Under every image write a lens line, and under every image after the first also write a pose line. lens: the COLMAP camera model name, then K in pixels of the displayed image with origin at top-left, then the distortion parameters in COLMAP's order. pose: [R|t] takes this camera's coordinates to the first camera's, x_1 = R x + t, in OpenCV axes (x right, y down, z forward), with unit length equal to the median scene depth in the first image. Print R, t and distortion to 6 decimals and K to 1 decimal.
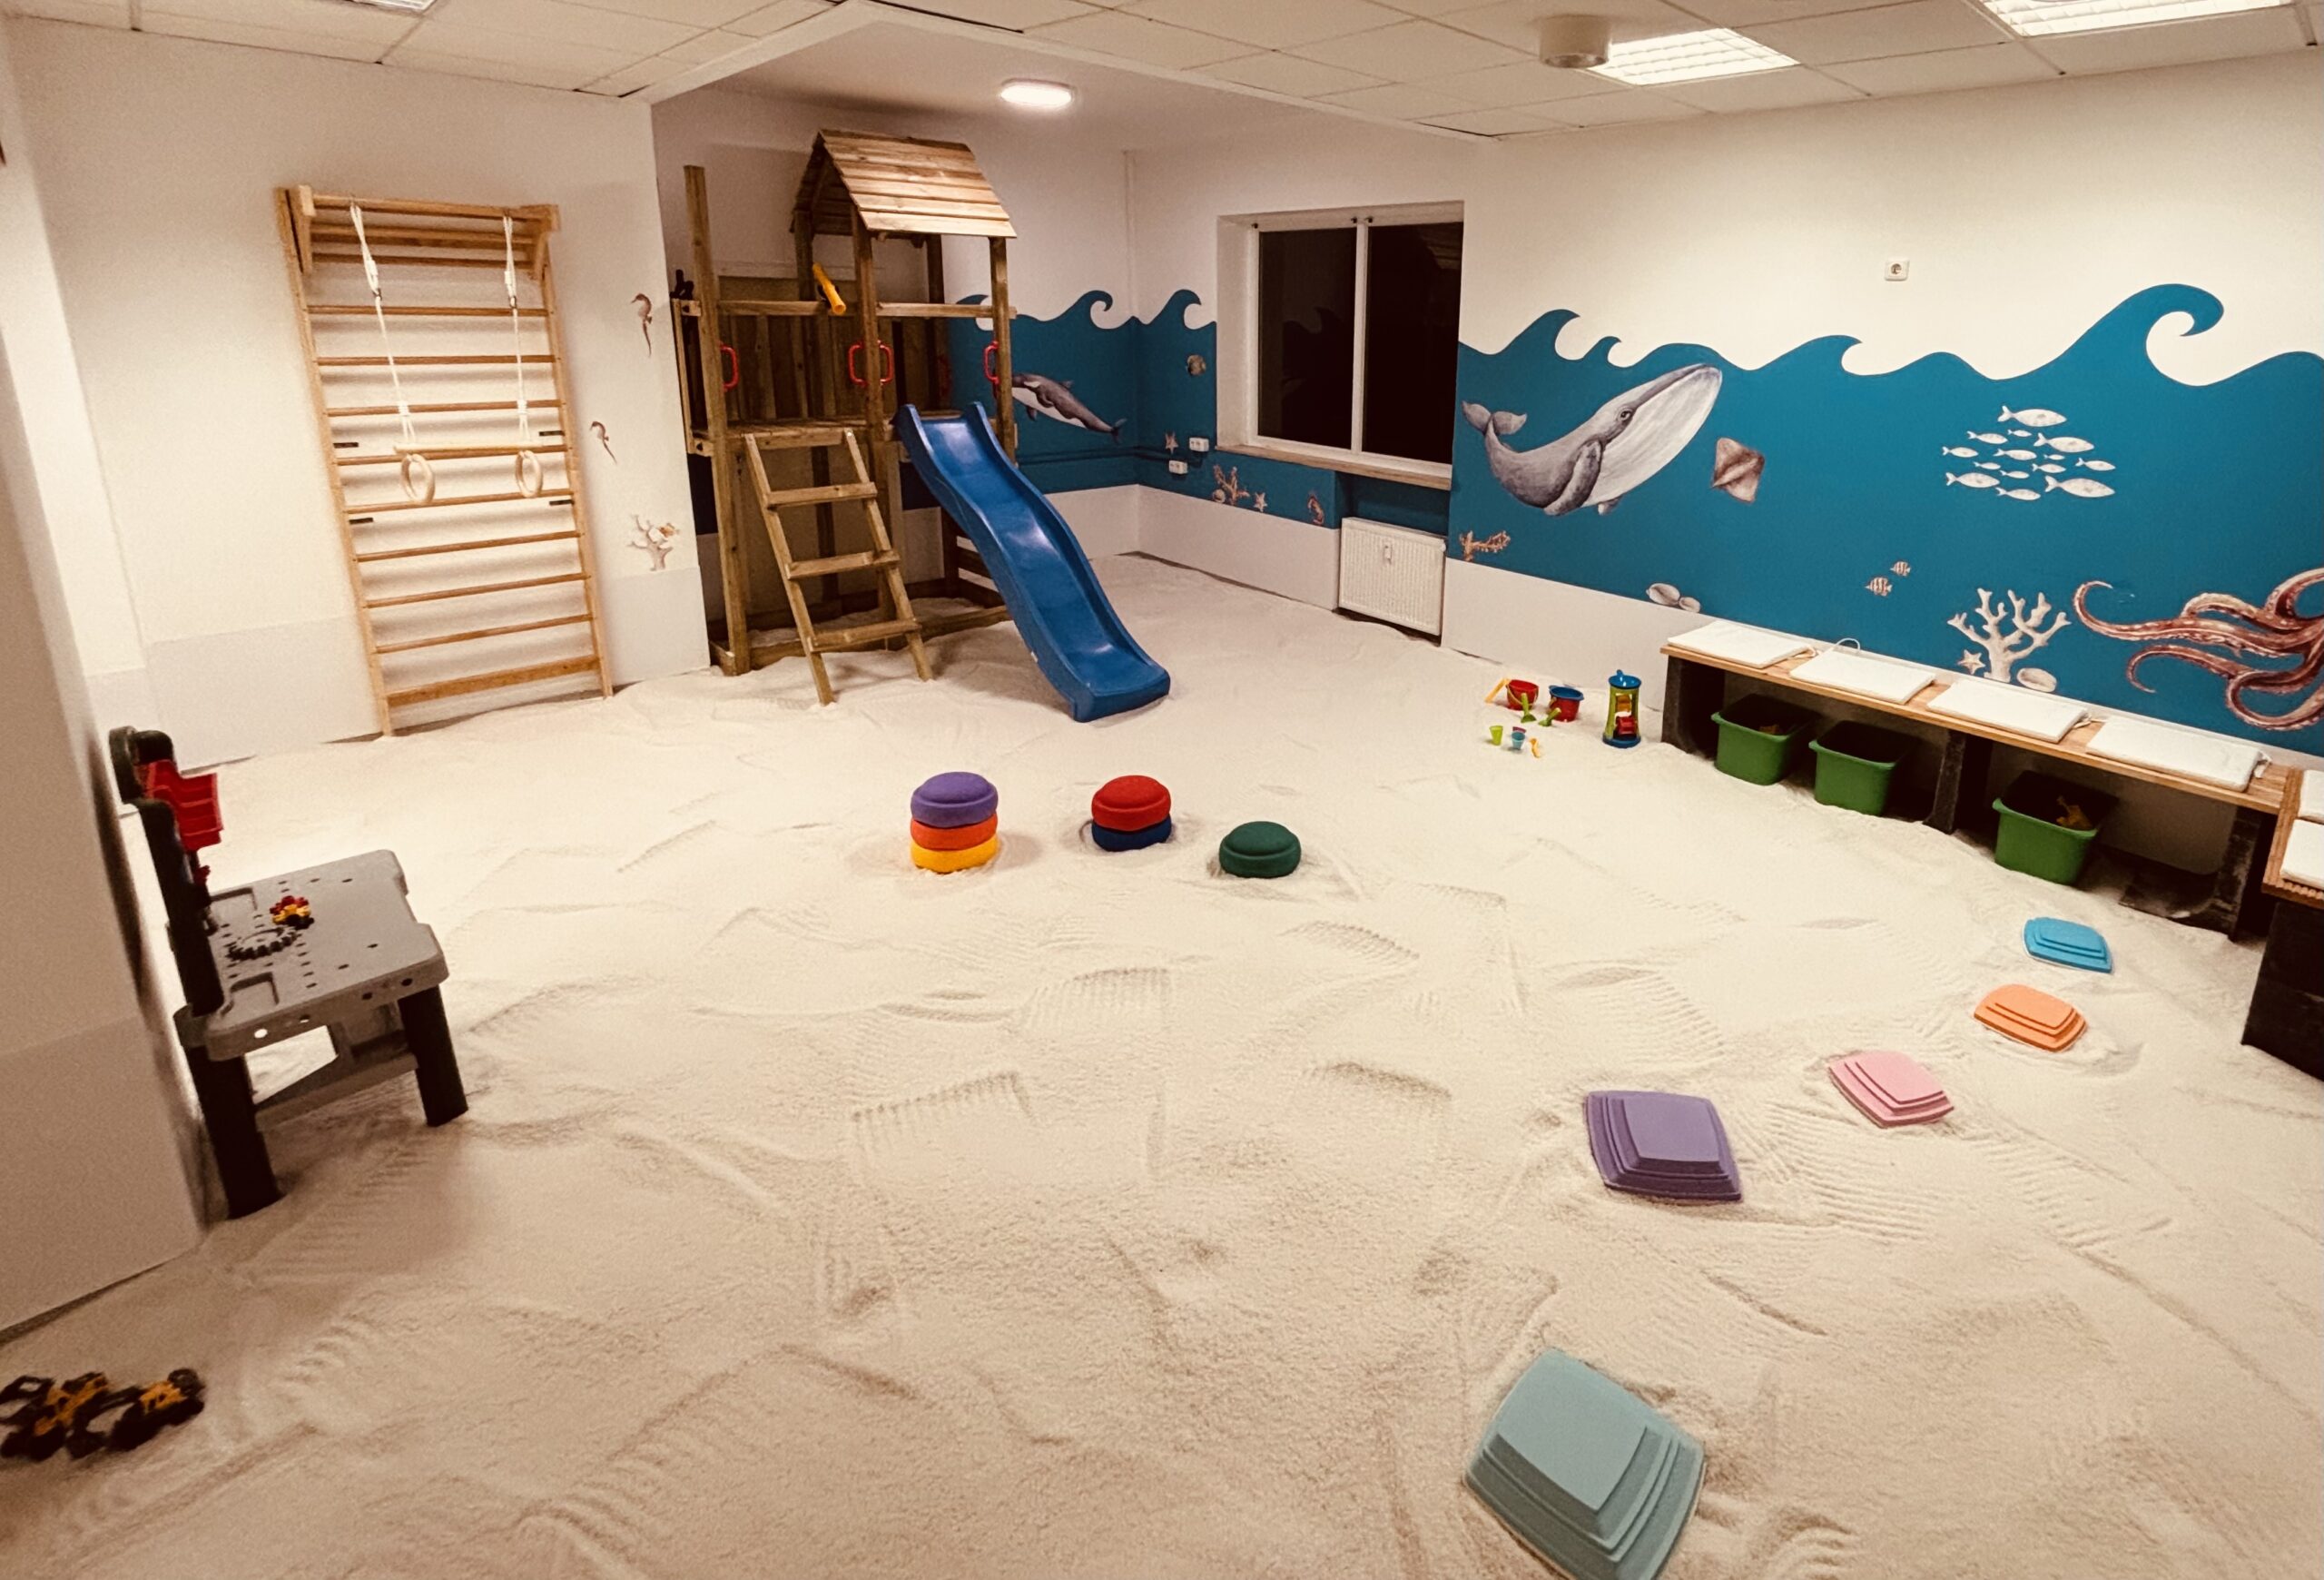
lens RADIAL K [[1068.3, 0, 1353.4], [0, 1068.3, 573.8], [0, 0, 1]] dist [-0.015936, -0.002245]
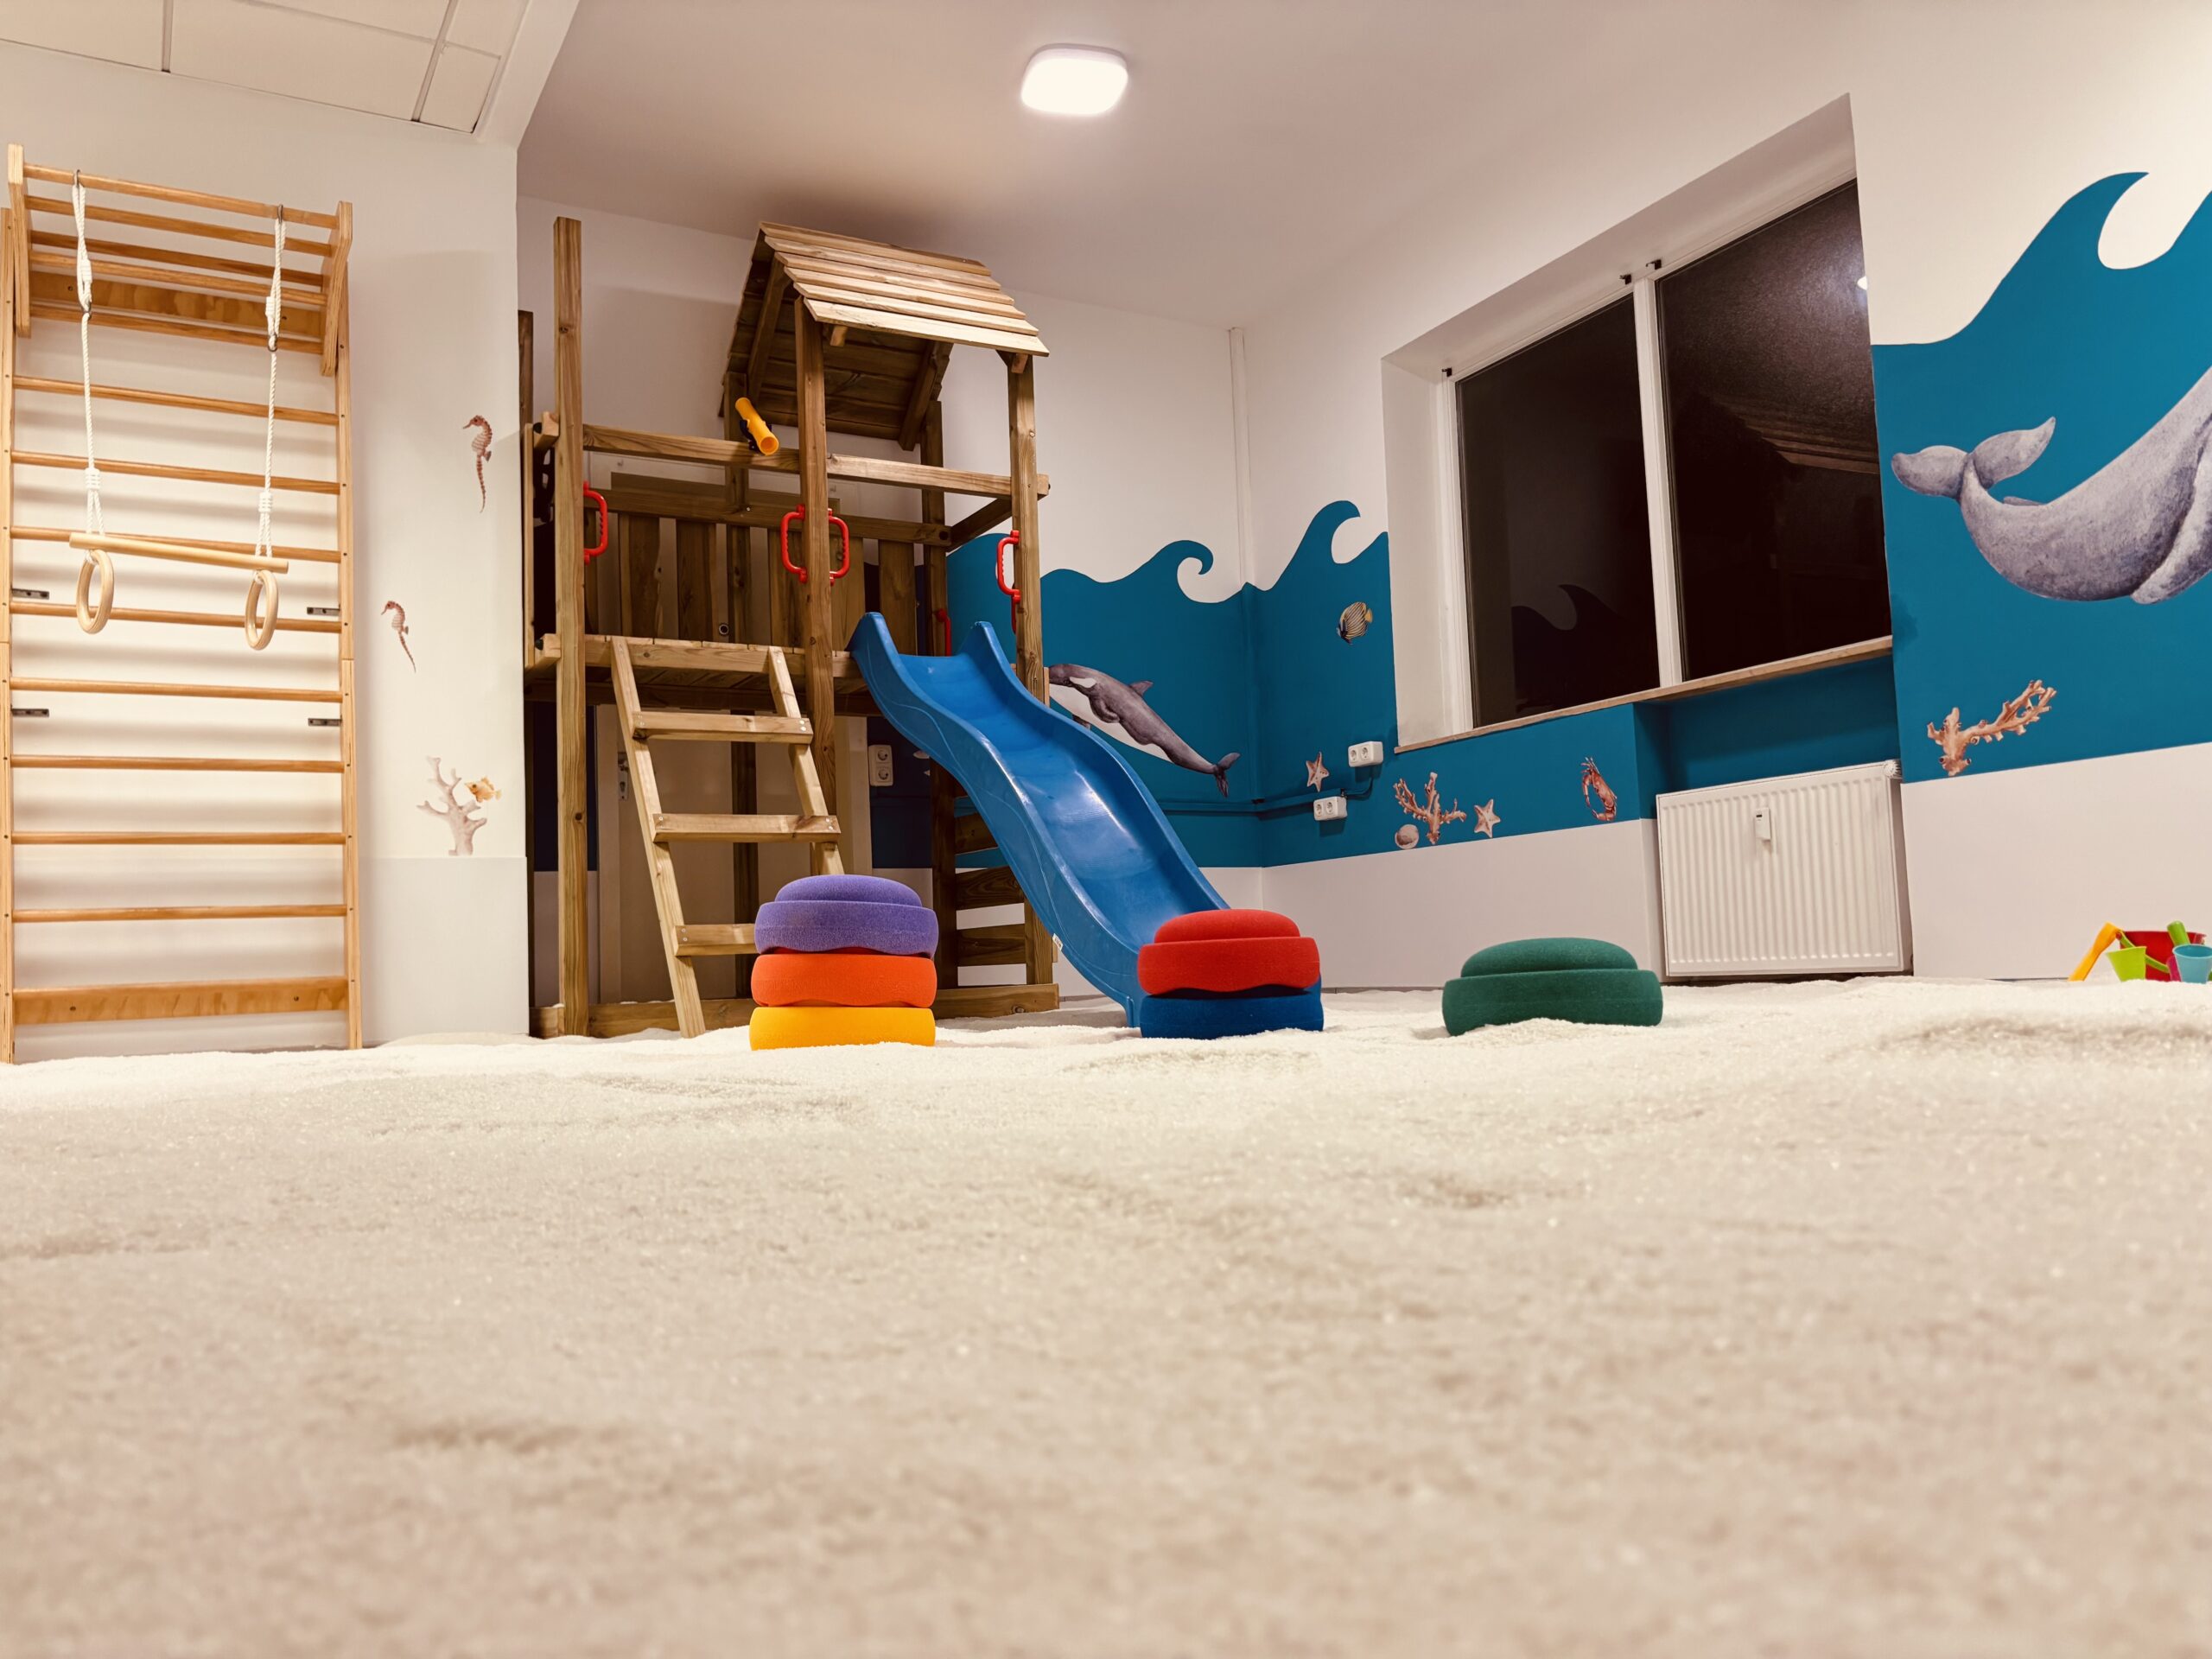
lens RADIAL K [[1647.2, 0, 1083.5], [0, 1647.2, 846.6], [0, 0, 1]] dist [0.038664, -0.045966]
pose [[0.950579, -0.087911, -0.297777, -0.044624], [-0.007745, 0.952065, -0.305797, 0.260699], [0.310386, 0.292990, 0.904333, 0.254899]]
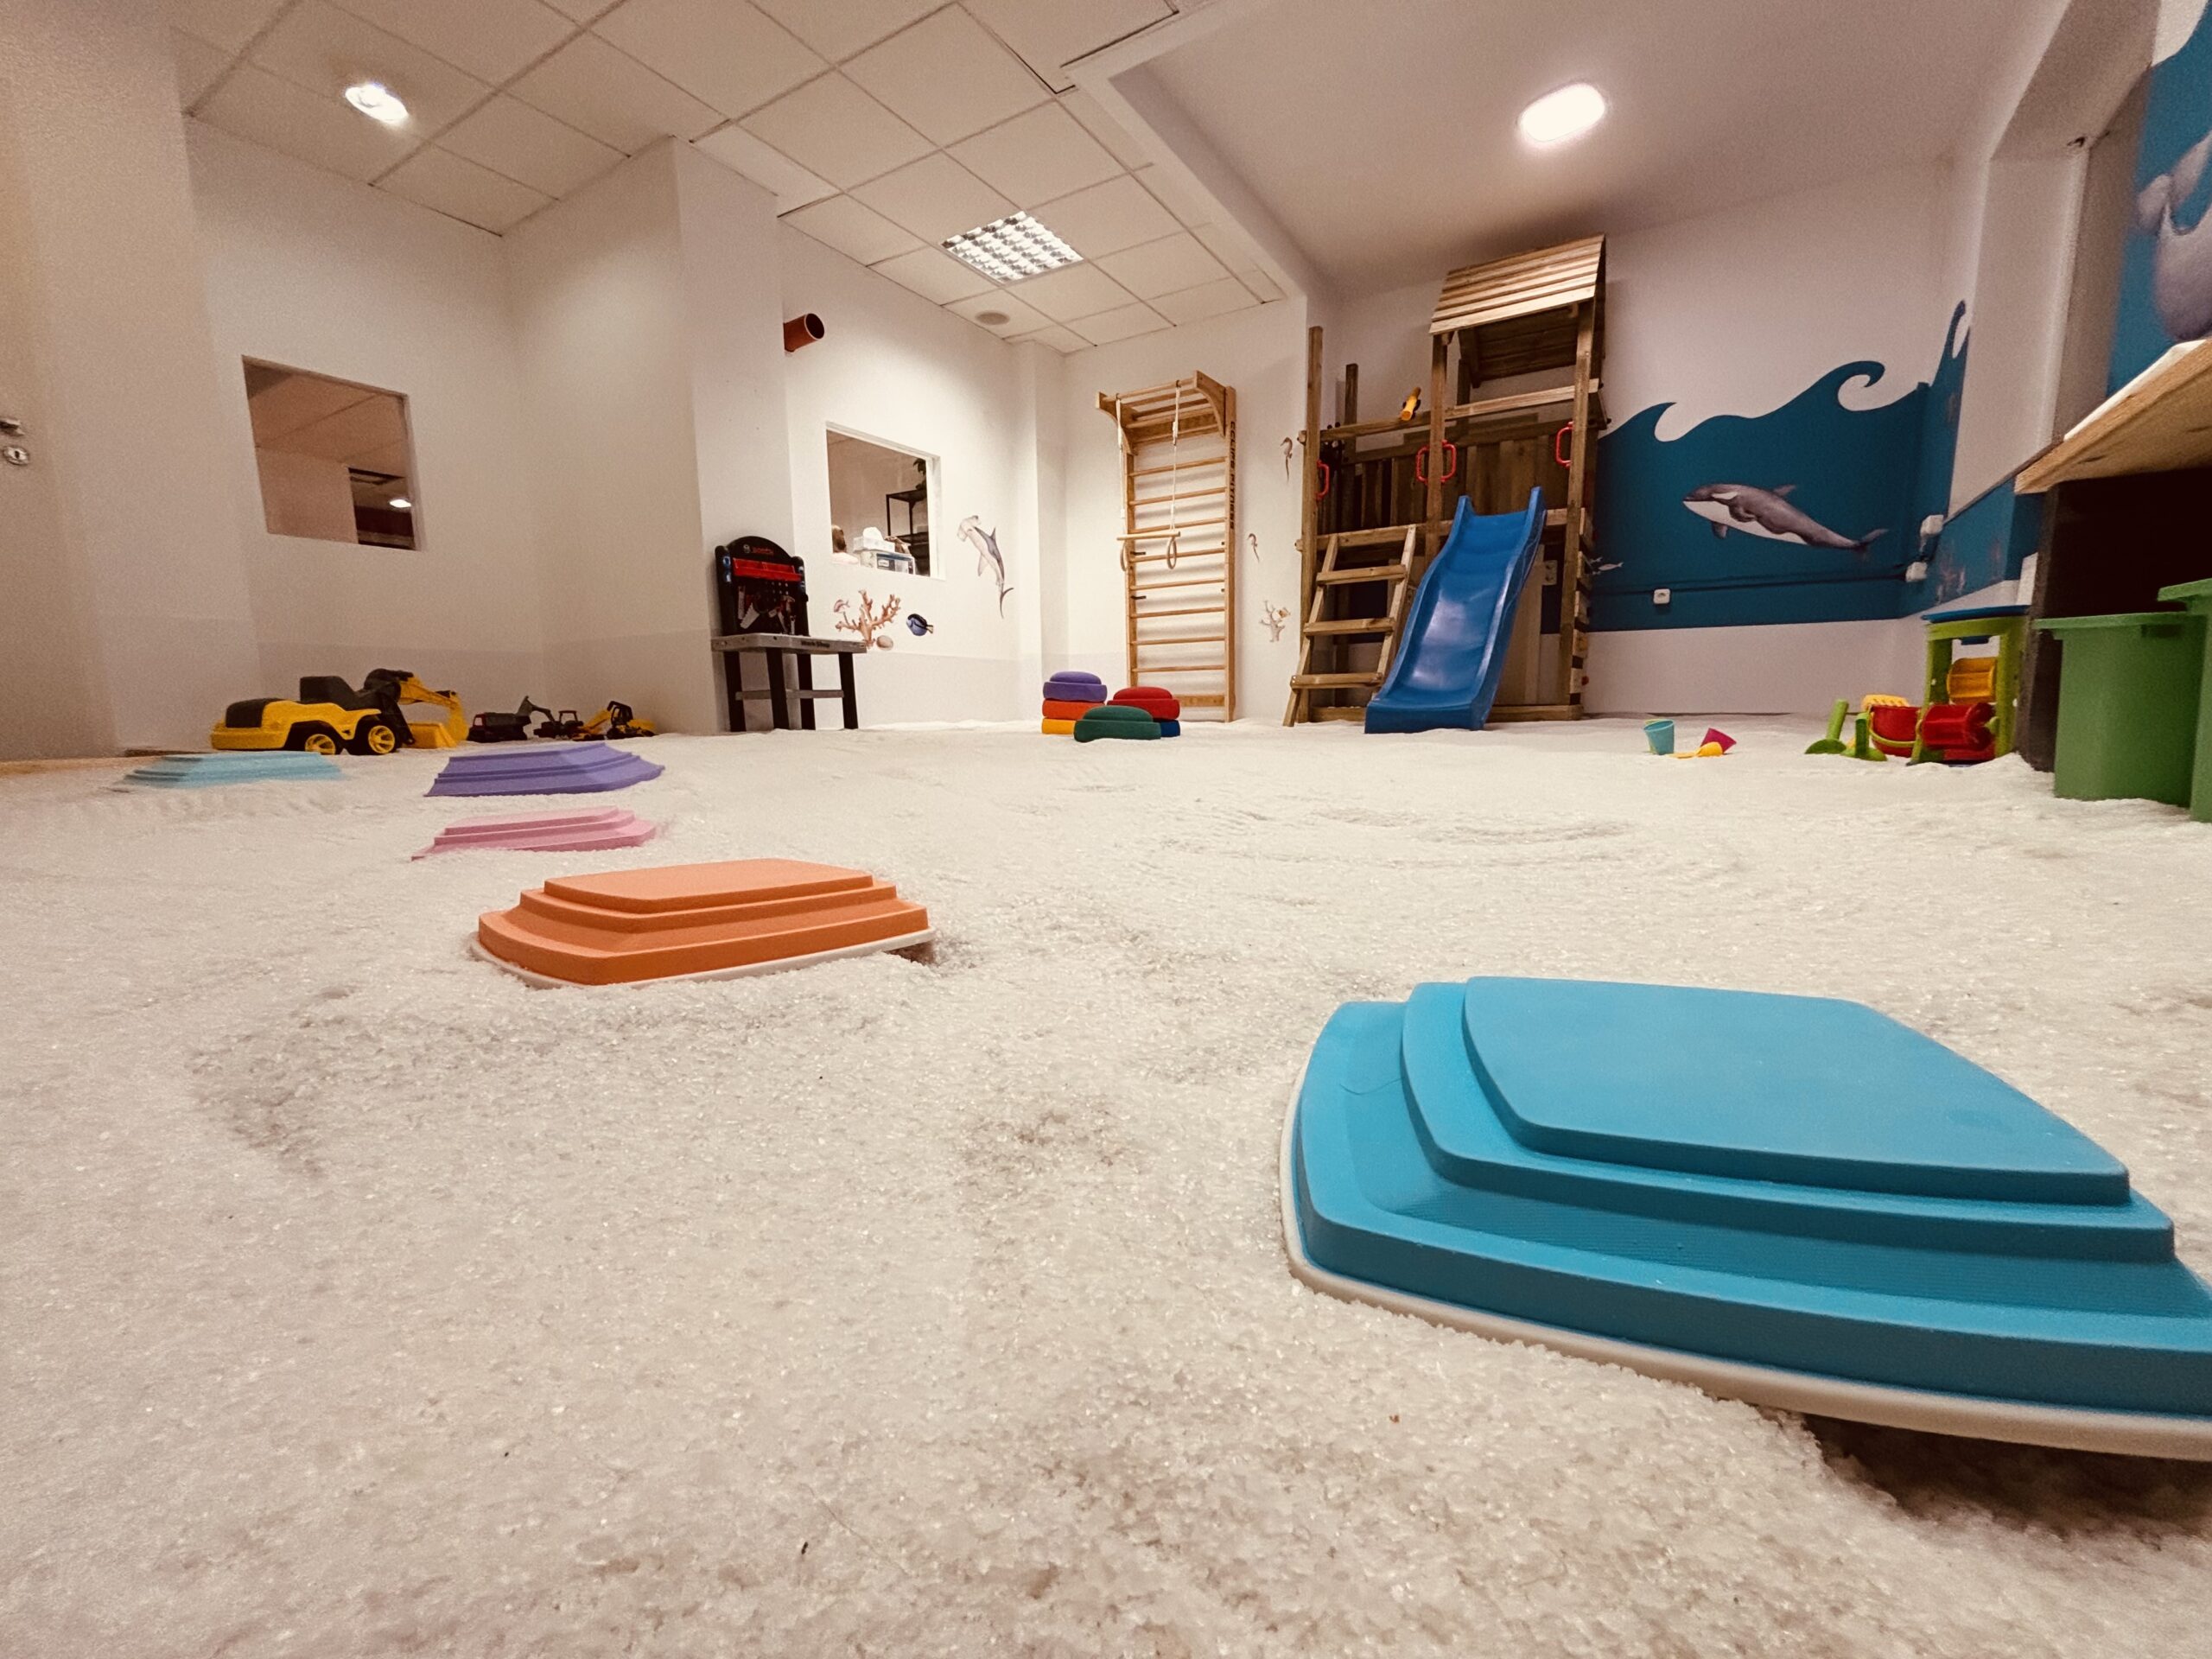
lens RADIAL K [[884.4, 0, 1108.7], [0, 884.4, 831.8], [0, 0, 1]] dist [0.004434, -0.000596]
pose [[0.200358, 0.114760, -0.972978, 0.451892], [-0.212280, 0.974609, 0.071239, 0.196537], [0.956449, 0.192271, 0.219632, 0.551250]]
